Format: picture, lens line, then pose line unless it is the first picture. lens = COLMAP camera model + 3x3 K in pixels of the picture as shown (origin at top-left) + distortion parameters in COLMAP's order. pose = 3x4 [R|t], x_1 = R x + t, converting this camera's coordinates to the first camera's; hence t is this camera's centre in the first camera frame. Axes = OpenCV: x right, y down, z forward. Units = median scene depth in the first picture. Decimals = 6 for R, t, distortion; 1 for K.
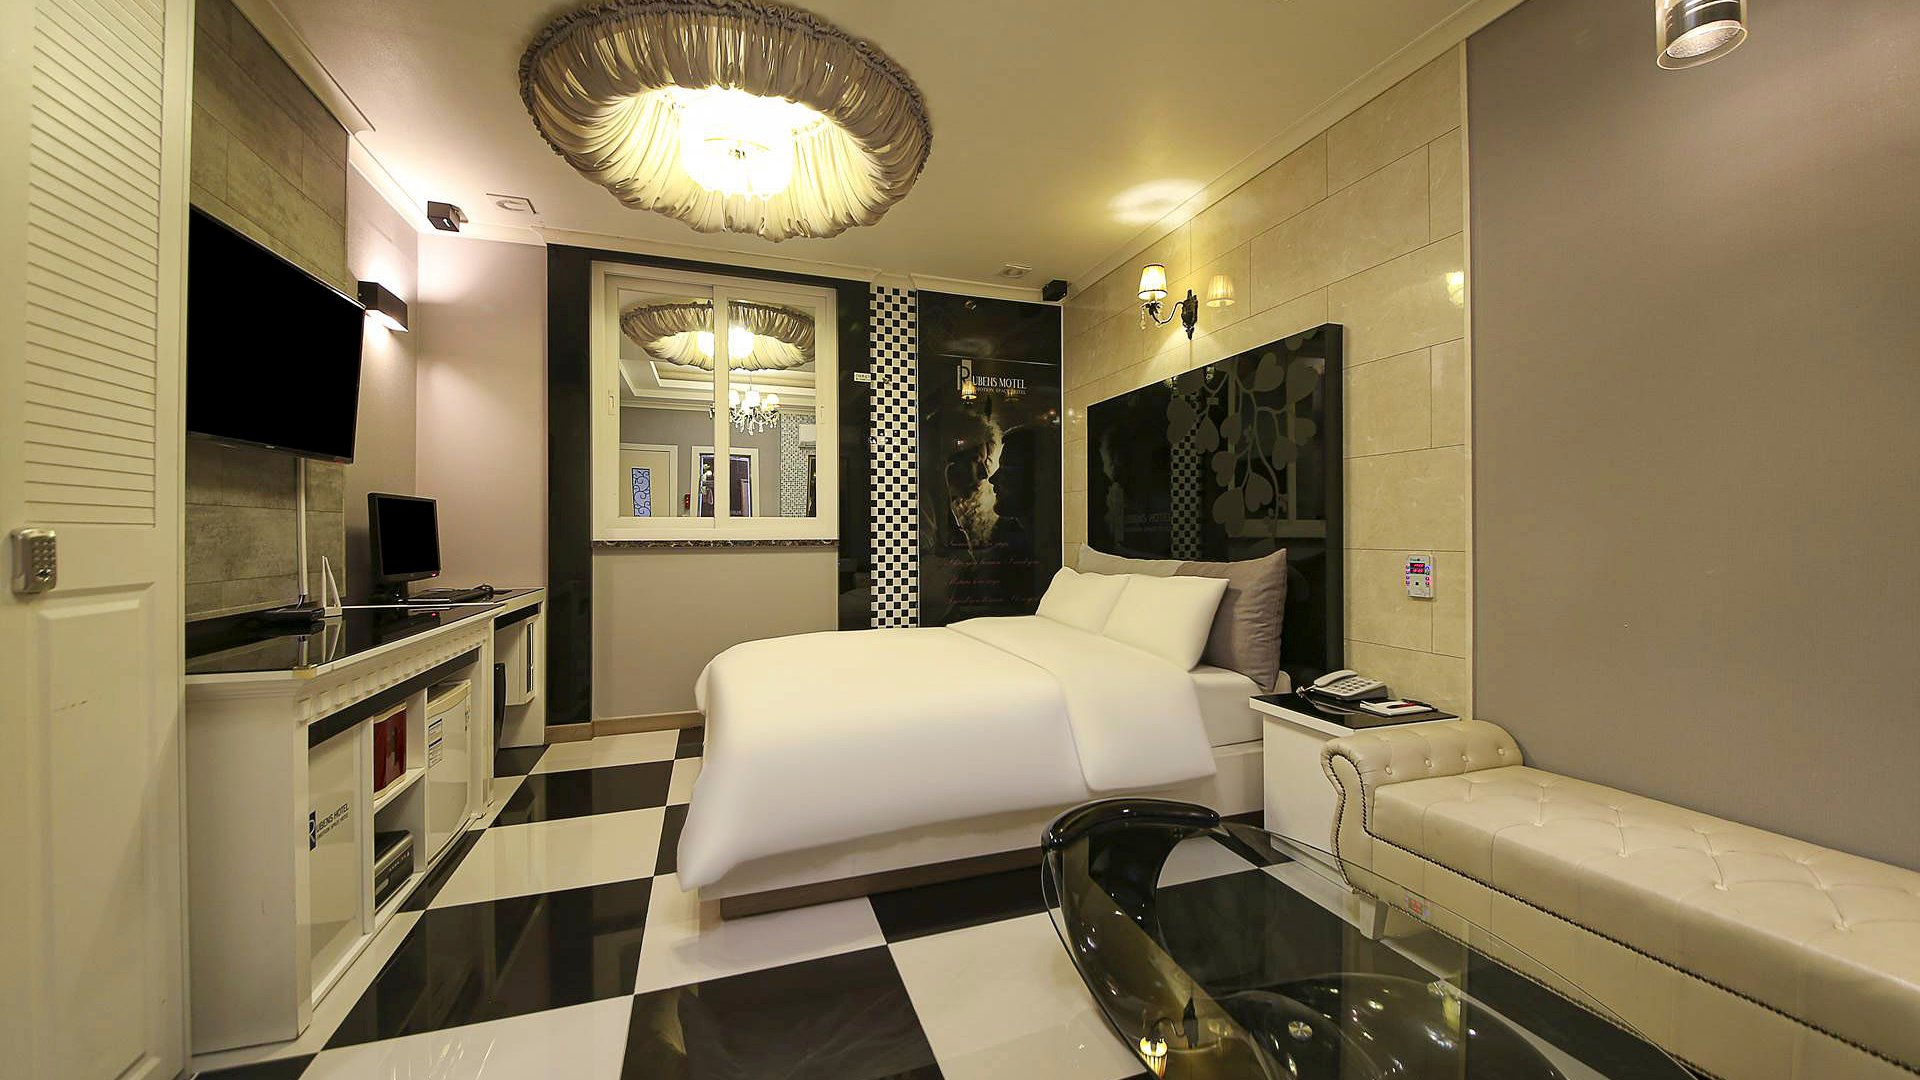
lens RADIAL K [[706.9, 0, 960.0], [0, 706.9, 540.0], [0, 0, 1]] dist [-0.026966, -0.000151]
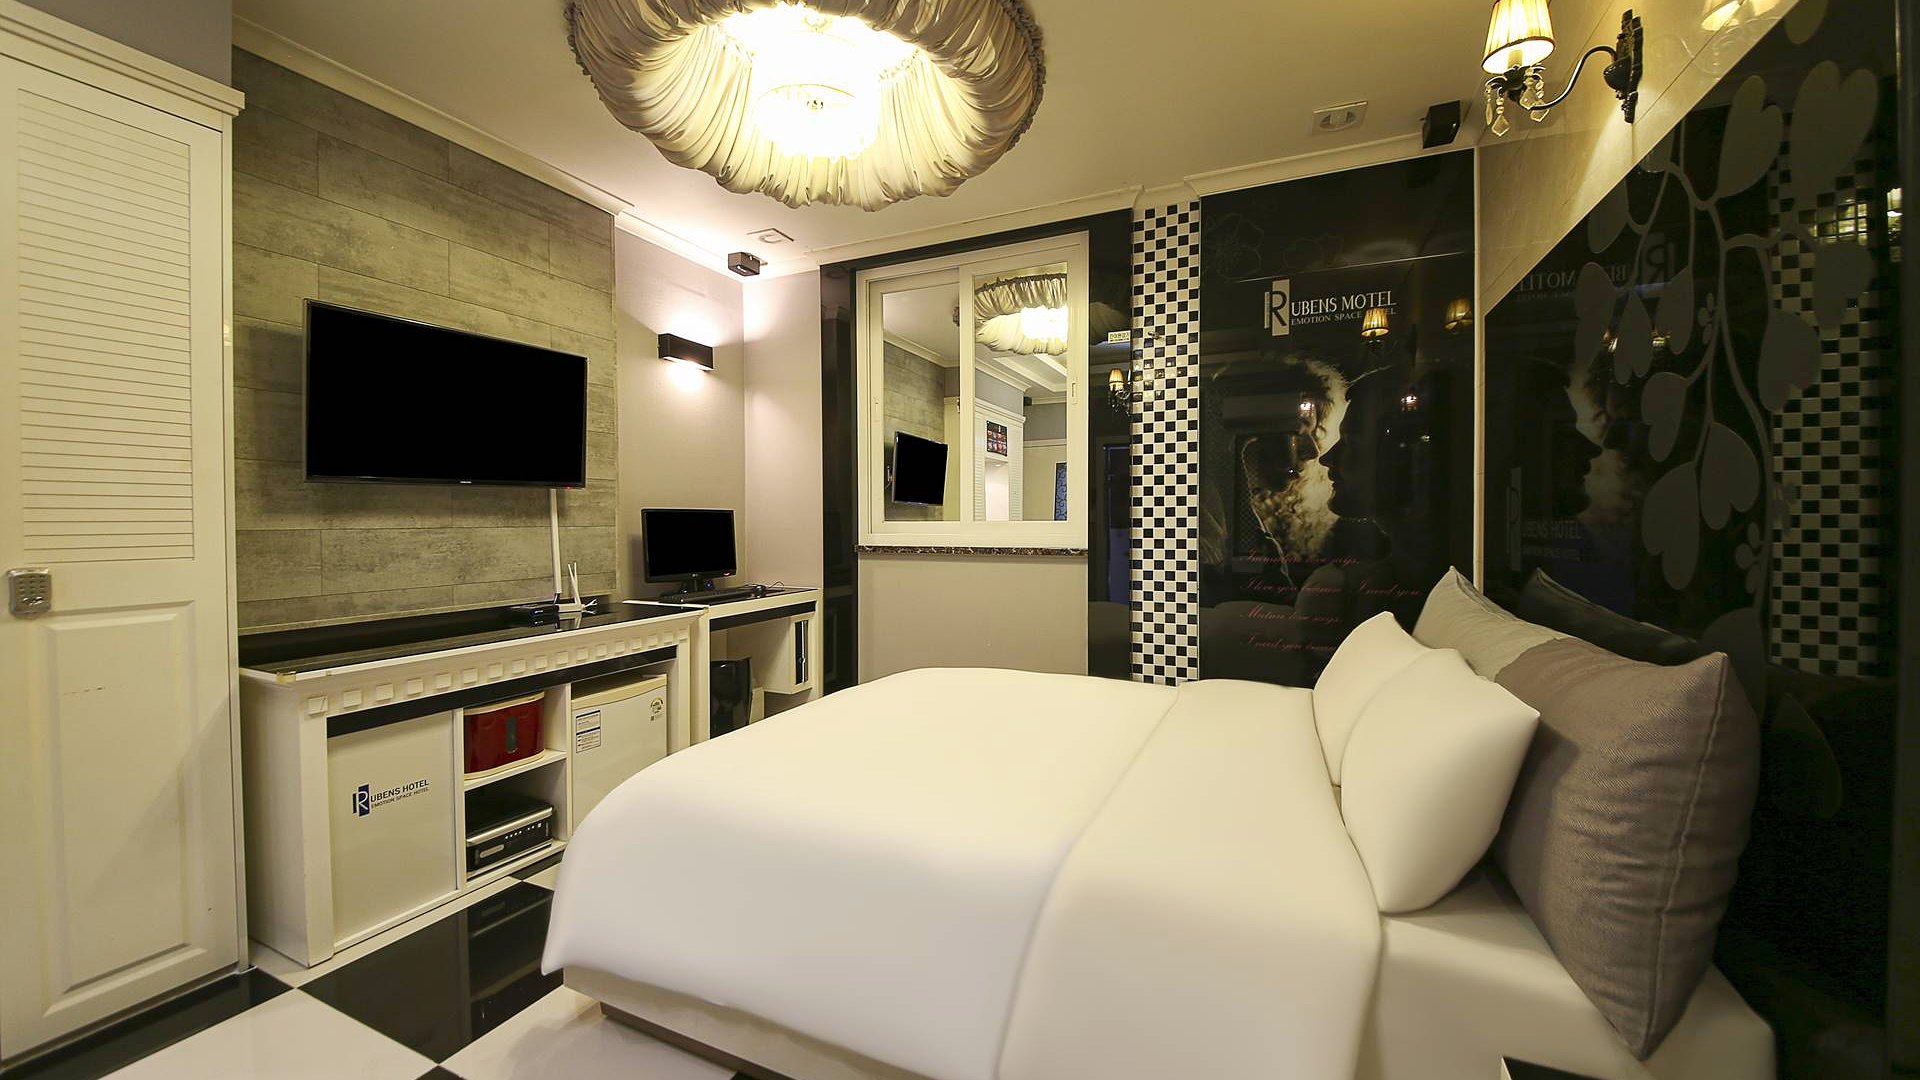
lens RADIAL K [[718.0, 0, 948.0], [0, 718.0, 527.9], [0, 0, 1]] dist [0.011256, -0.000145]
pose [[0.715600, 0.007885, -0.698466, 0.296019], [-0.002464, 0.999959, 0.008764, -0.032765], [0.698506, -0.004551, 0.715590, 0.339078]]
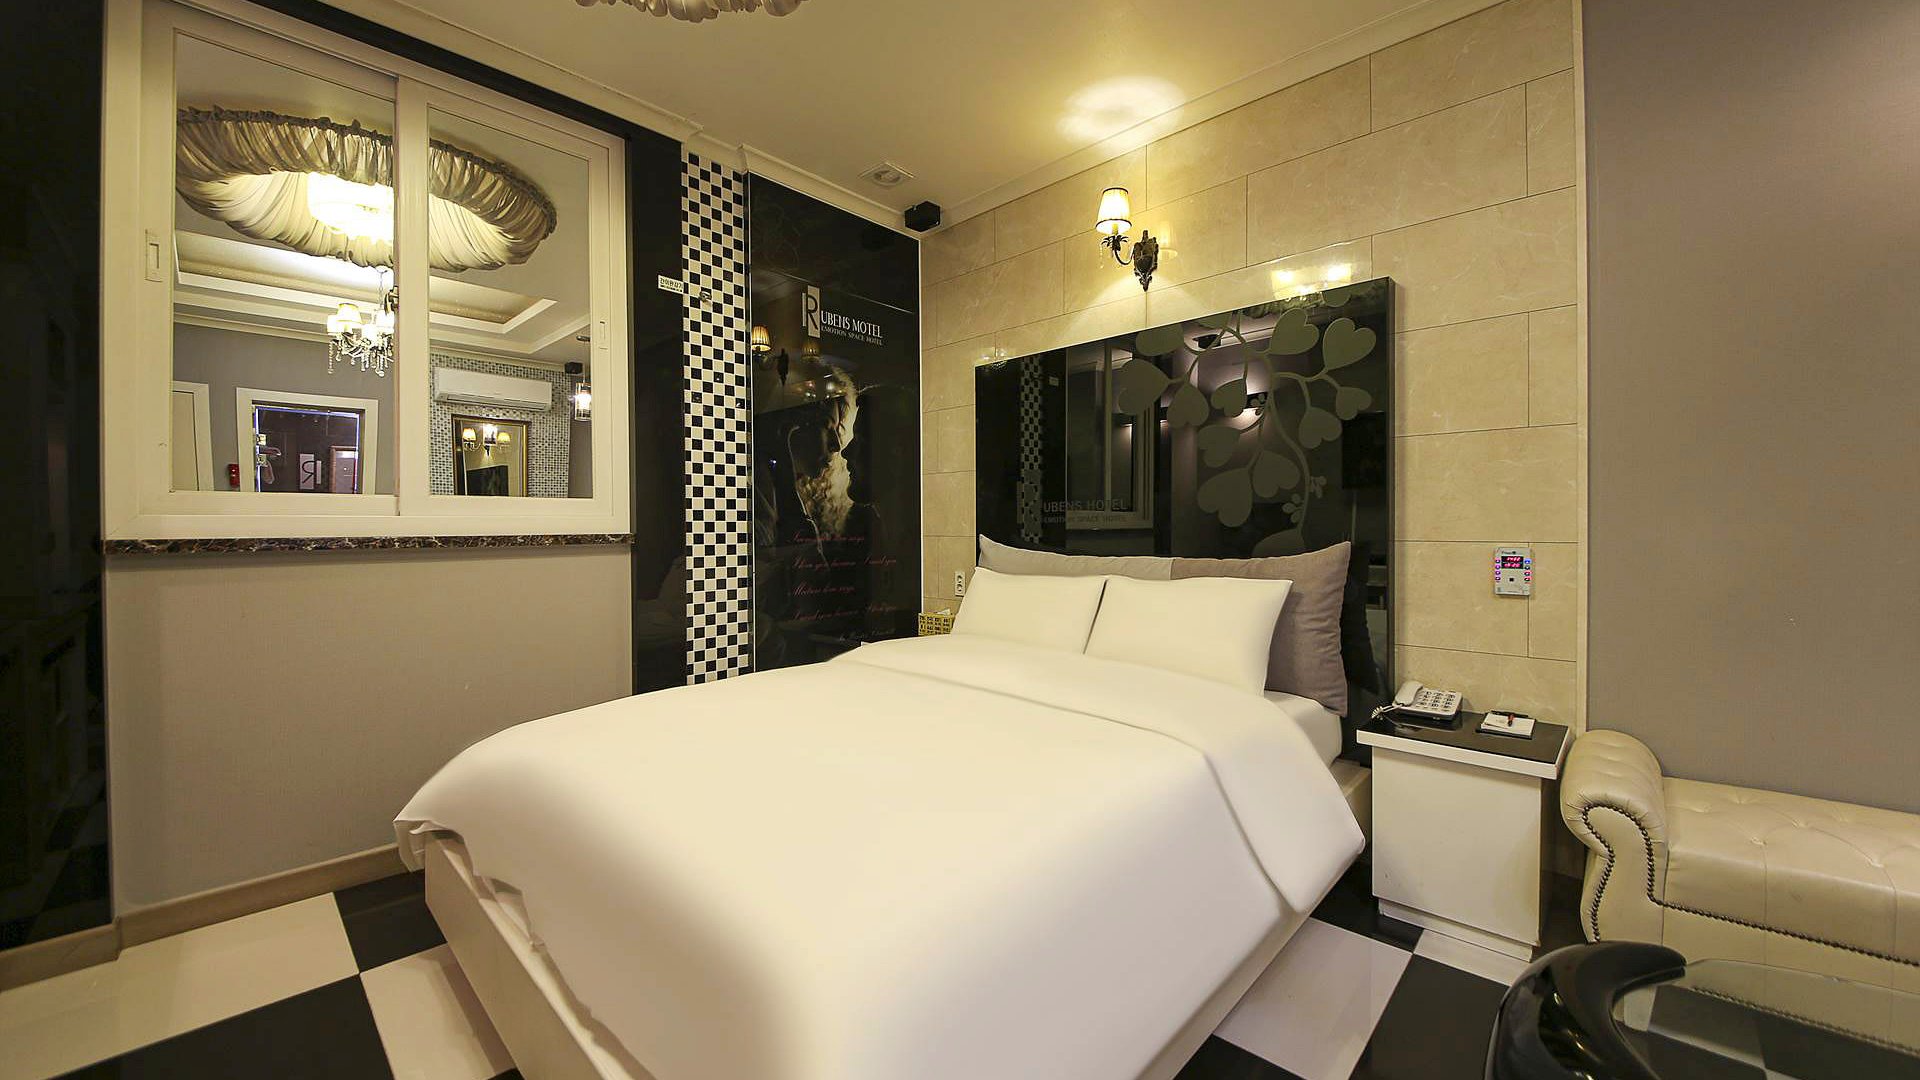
lens RADIAL K [[690.2, 0, 973.1], [0, 690.2, 538.4], [0, 0, 1]] dist [-0.012391, -0.000199]
pose [[0.878998, -0.009678, 0.476727, -0.213832], [0.005676, 0.999936, 0.009834, -0.001355], [-0.476791, -0.005939, 0.878997, 0.333690]]
